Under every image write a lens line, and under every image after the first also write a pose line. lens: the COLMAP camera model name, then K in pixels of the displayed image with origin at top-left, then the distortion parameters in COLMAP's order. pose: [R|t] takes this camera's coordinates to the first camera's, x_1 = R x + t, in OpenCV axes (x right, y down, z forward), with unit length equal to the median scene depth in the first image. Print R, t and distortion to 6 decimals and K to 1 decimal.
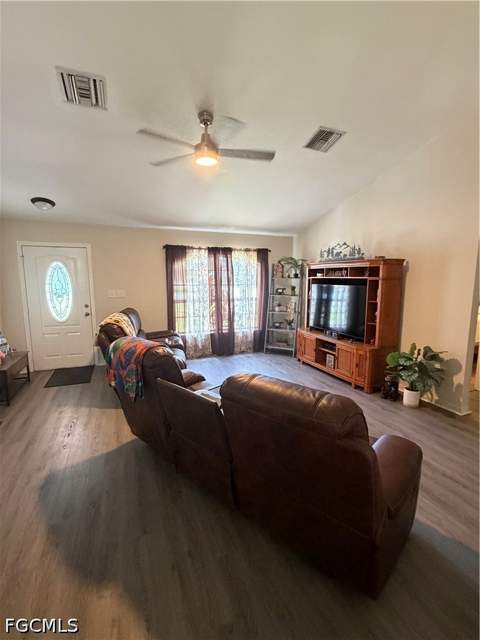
lens RADIAL K [[306.8, 0, 240.0], [0, 306.8, 320.0], [0, 0, 1]] dist [0.001766, 0.000126]
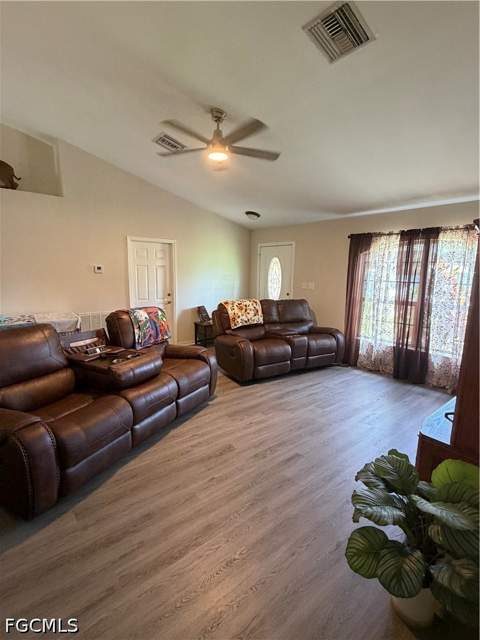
lens RADIAL K [[306.8, 0, 240.0], [0, 306.8, 320.0], [0, 0, 1]] dist [0.001766, 0.000126]
pose [[0.292231, 0.159877, -0.942889, 0.607003], [-0.147734, 0.981639, 0.120660, -0.067200], [0.944868, 0.104036, 0.310485, 0.493183]]
